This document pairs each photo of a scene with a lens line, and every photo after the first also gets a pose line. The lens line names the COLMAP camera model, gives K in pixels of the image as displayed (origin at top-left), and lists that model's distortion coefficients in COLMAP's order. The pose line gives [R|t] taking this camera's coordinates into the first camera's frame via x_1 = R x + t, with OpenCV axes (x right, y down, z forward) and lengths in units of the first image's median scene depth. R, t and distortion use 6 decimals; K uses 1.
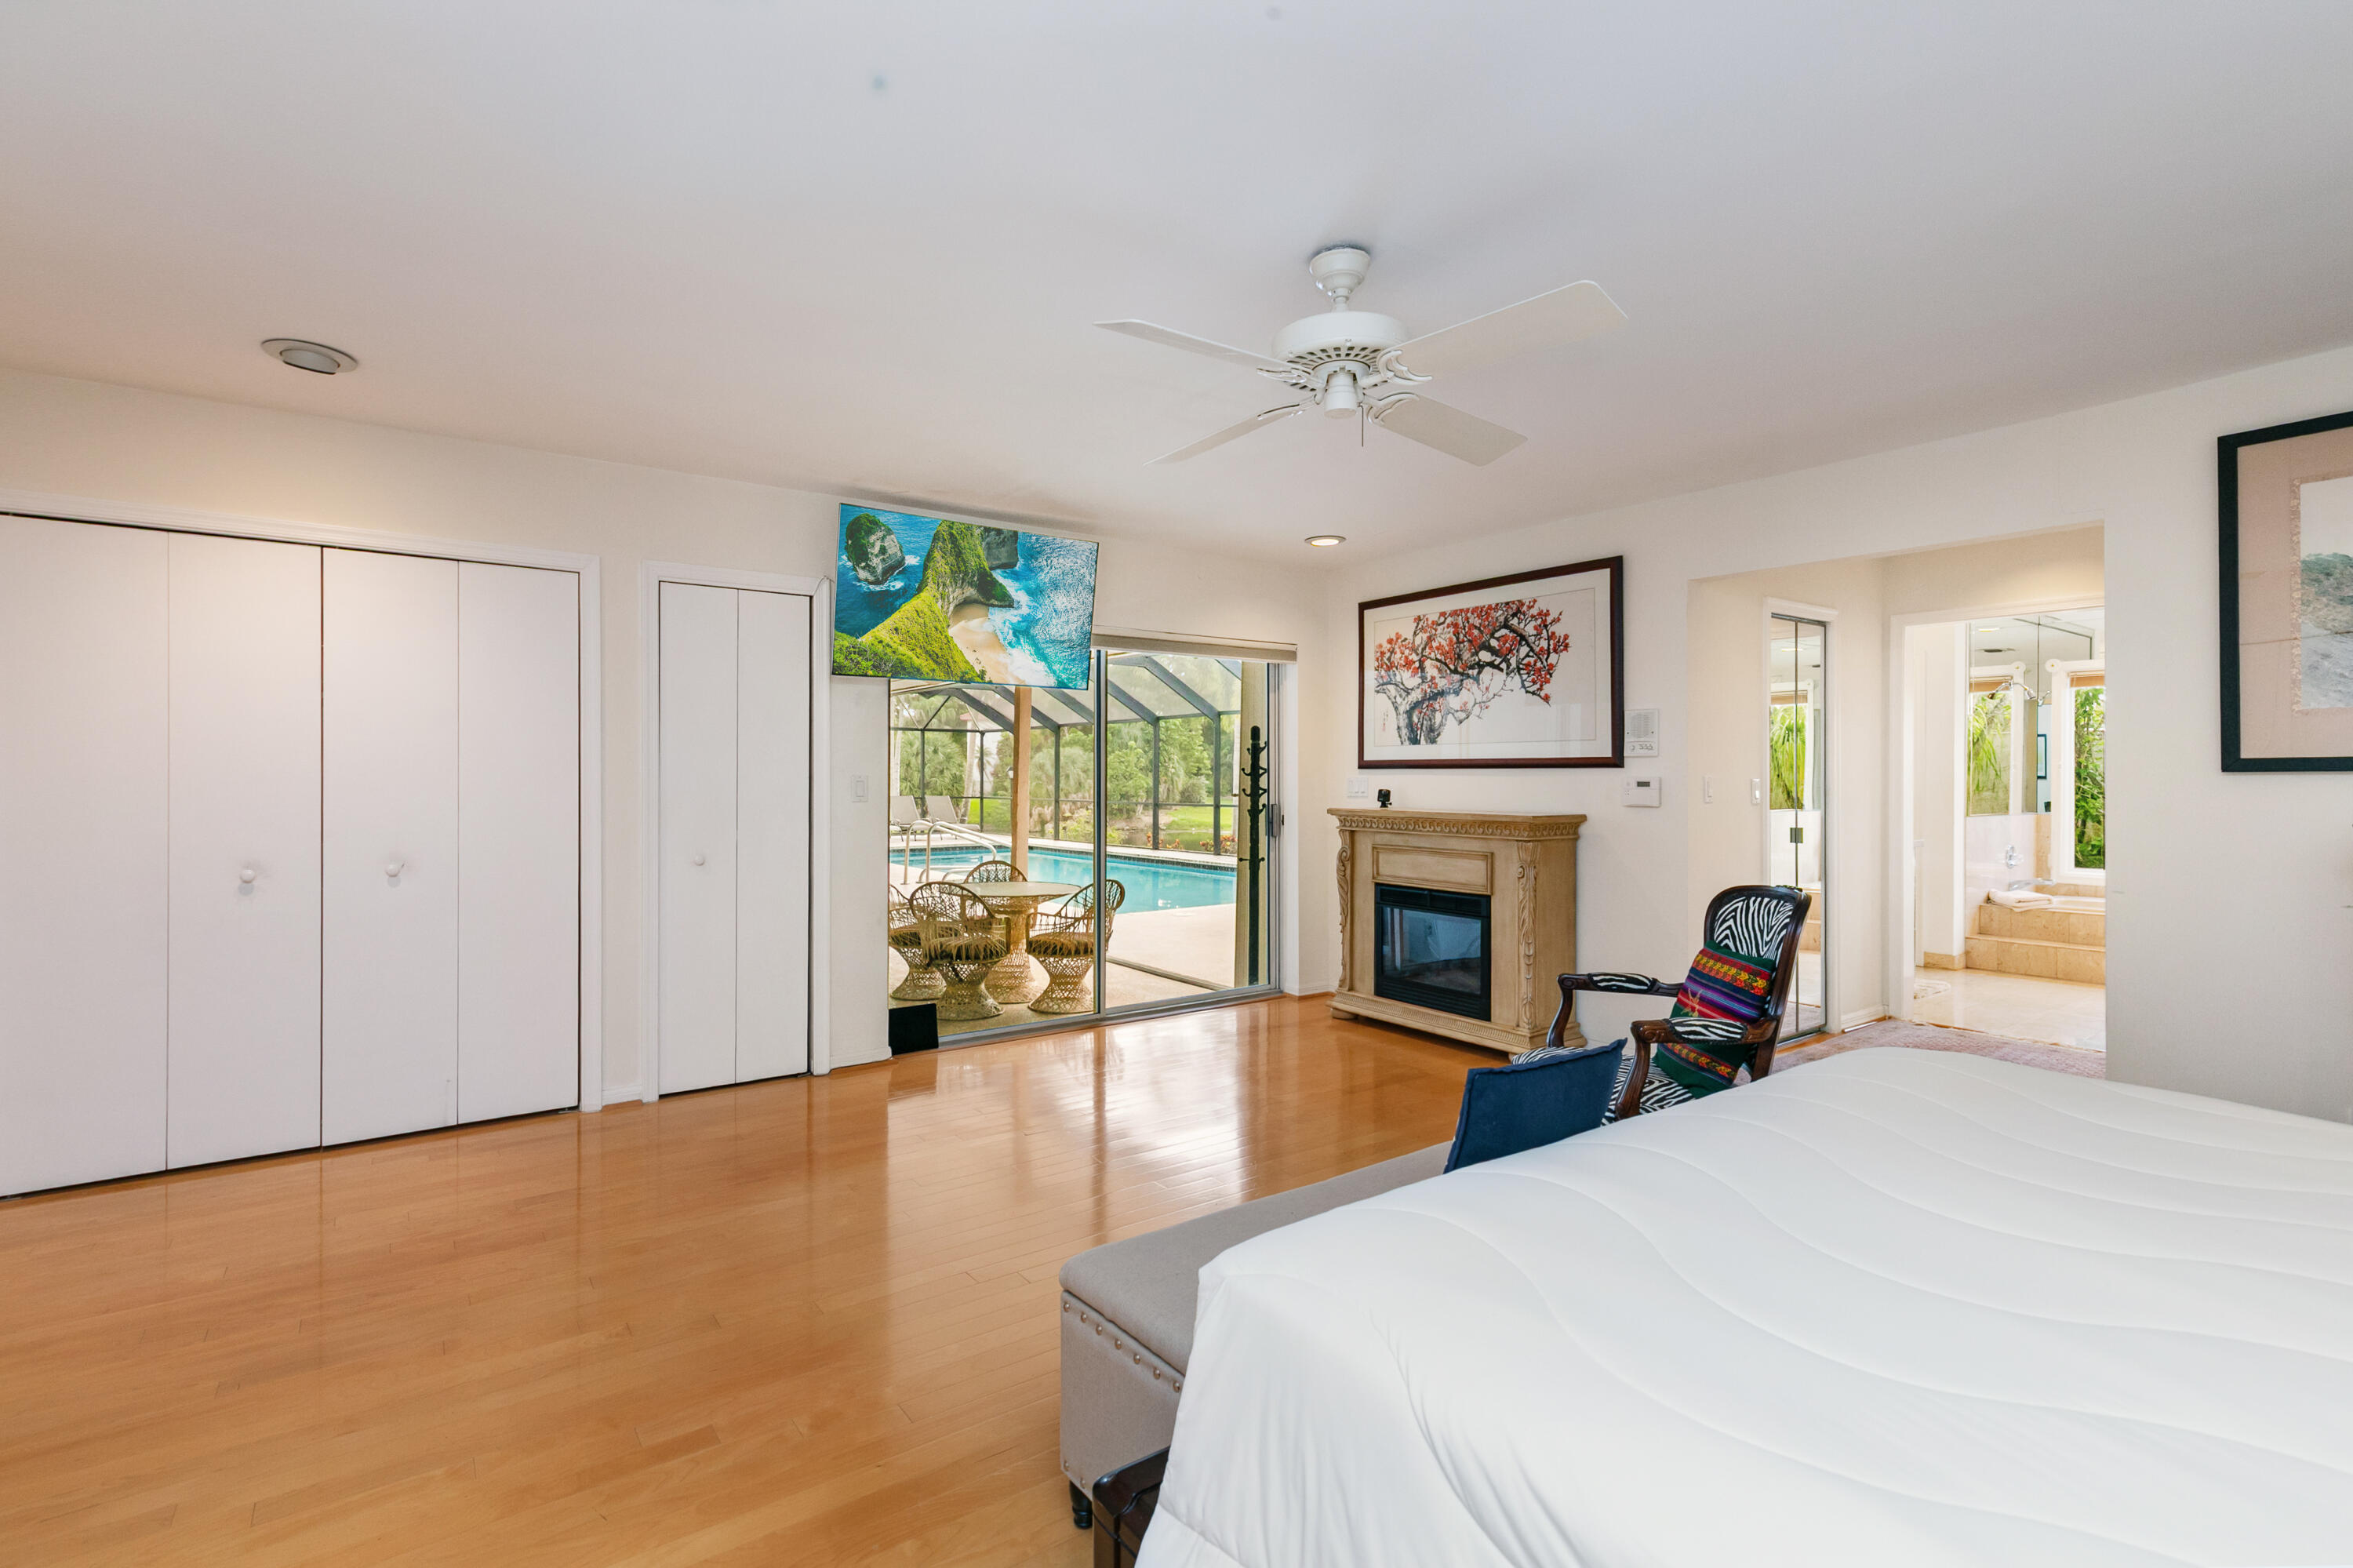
lens RADIAL K [[1065.9, 0, 1166.2], [0, 1065.9, 779.0], [0, 0, 1]] dist [0.014816, -0.002358]
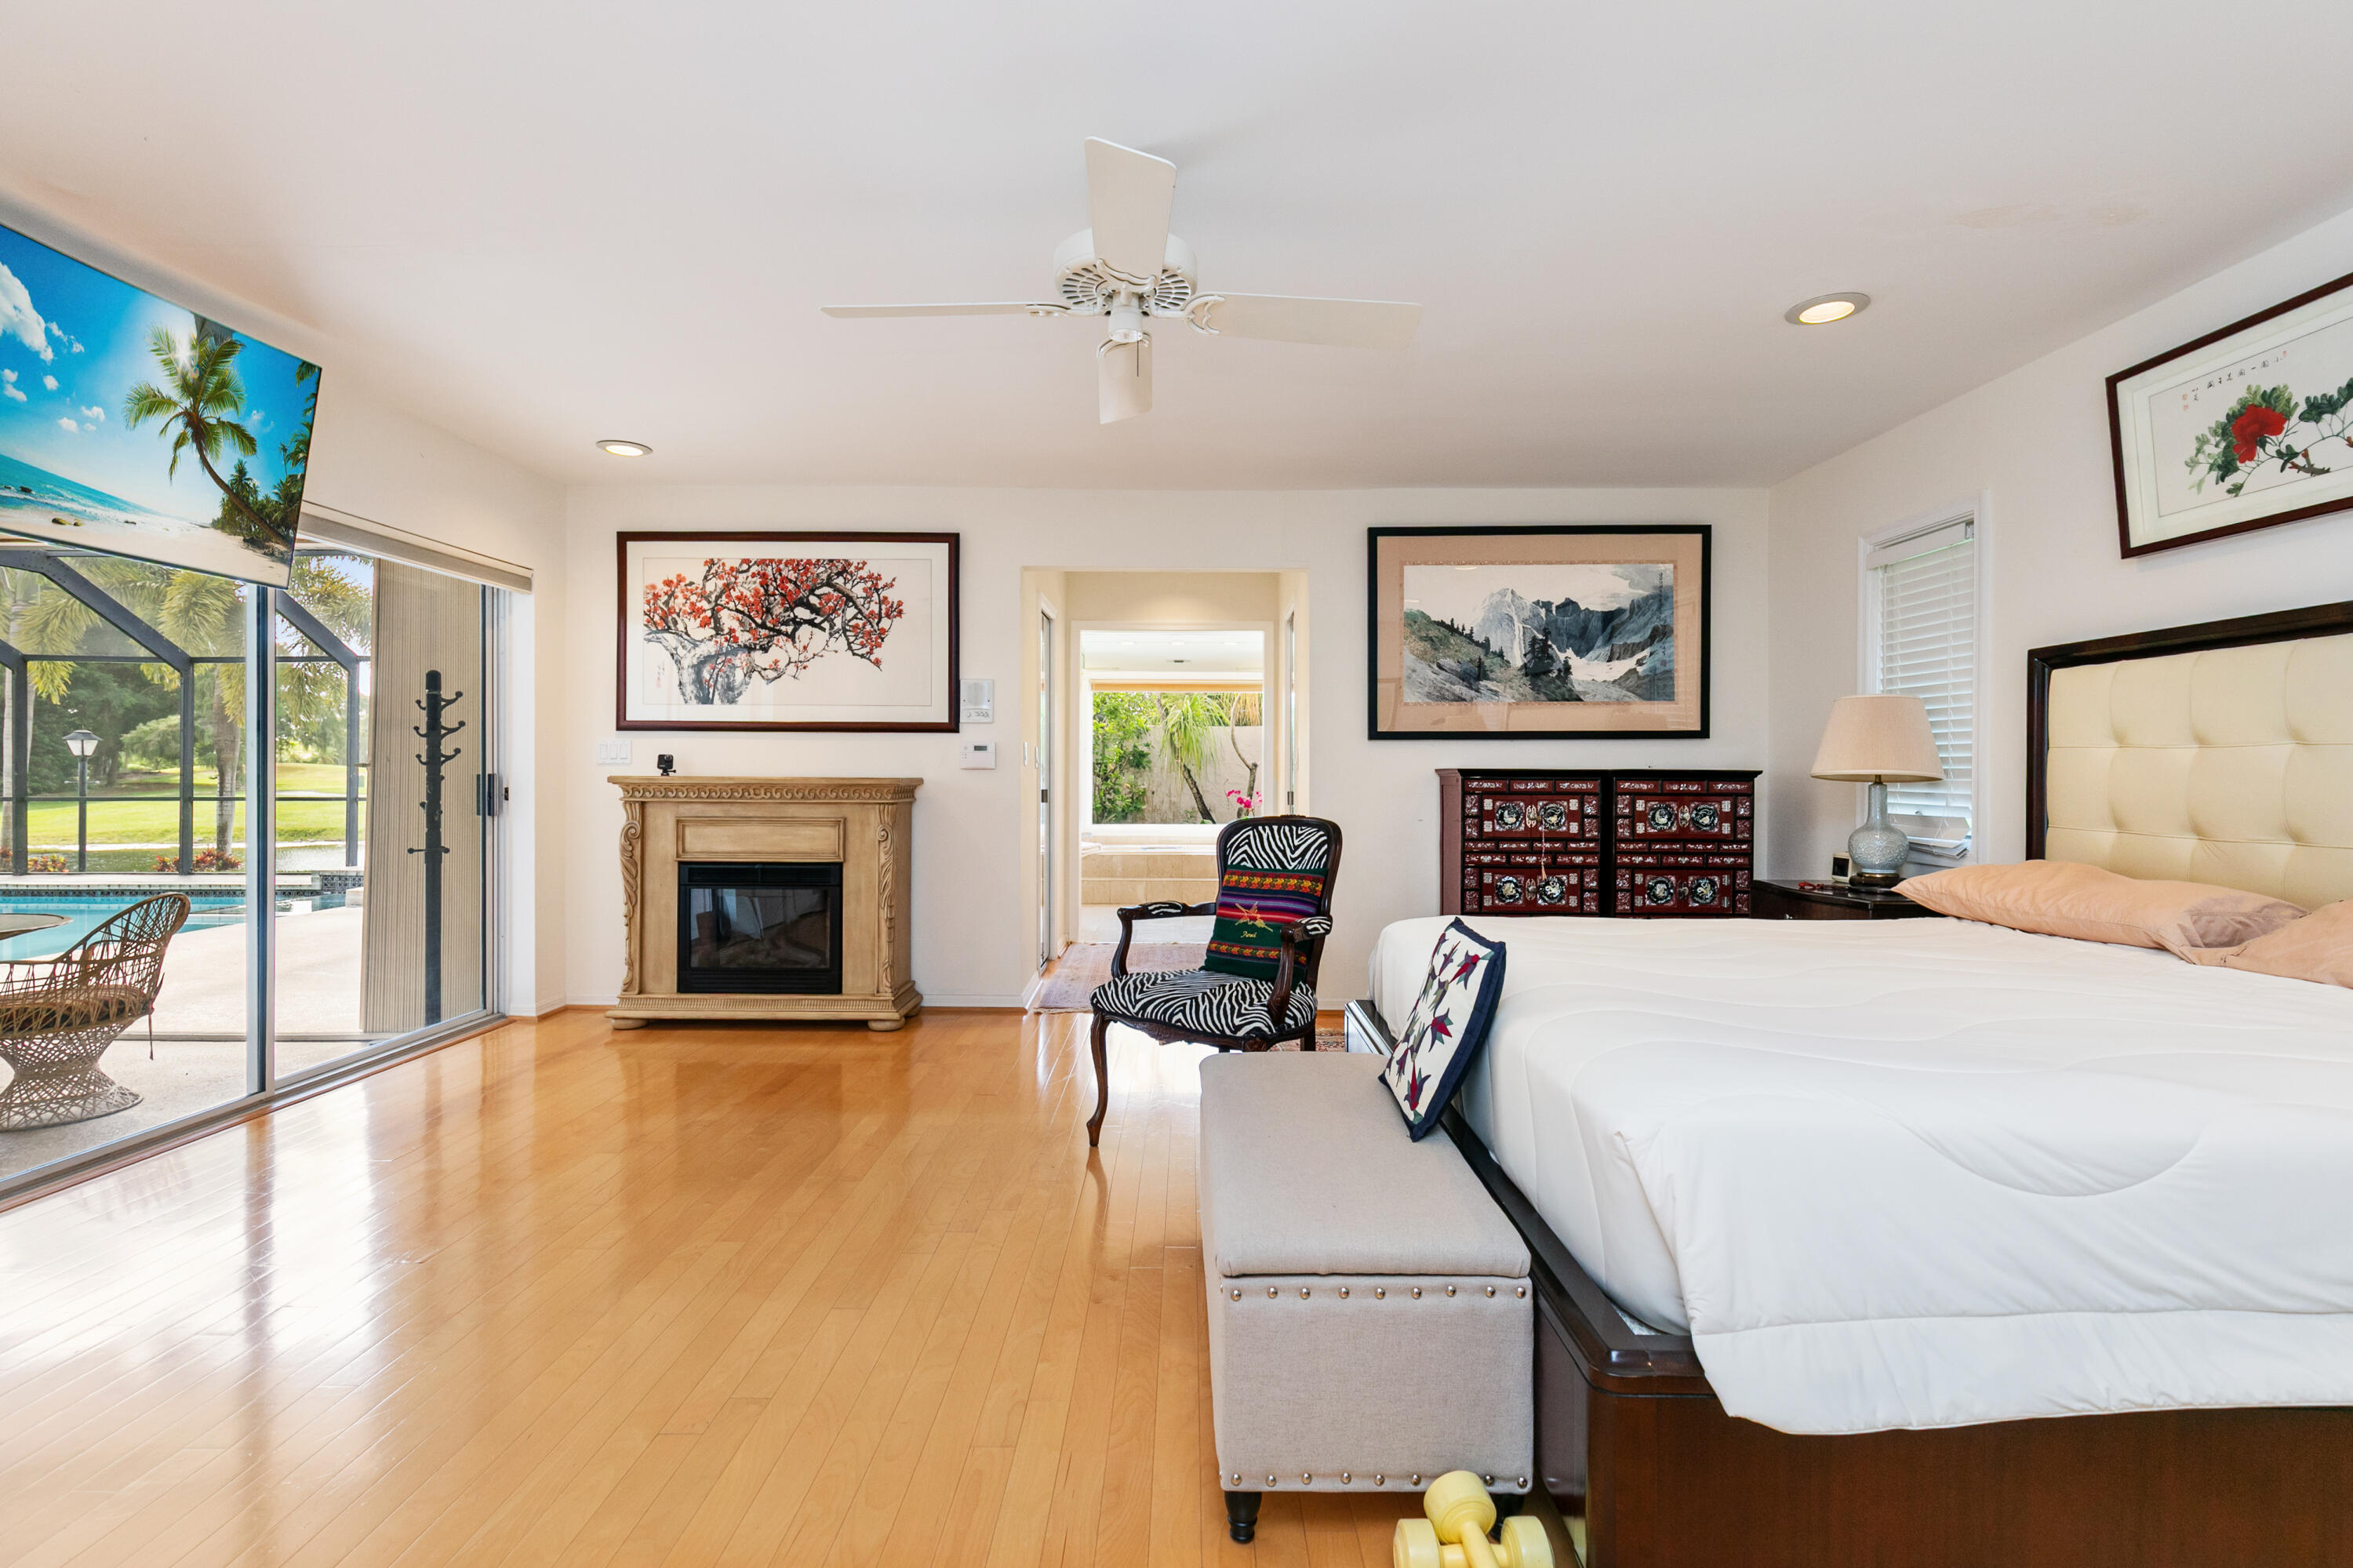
lens RADIAL K [[1065.9, 0, 1170.2], [0, 1065.9, 779.3], [0, 0, 1]] dist [0.014816, -0.002358]
pose [[0.600730, -0.003647, 0.799444, -0.257241], [-0.003499, 0.999968, 0.007191, 0.023606], [-0.799444, -0.007118, 0.600698, 0.168391]]
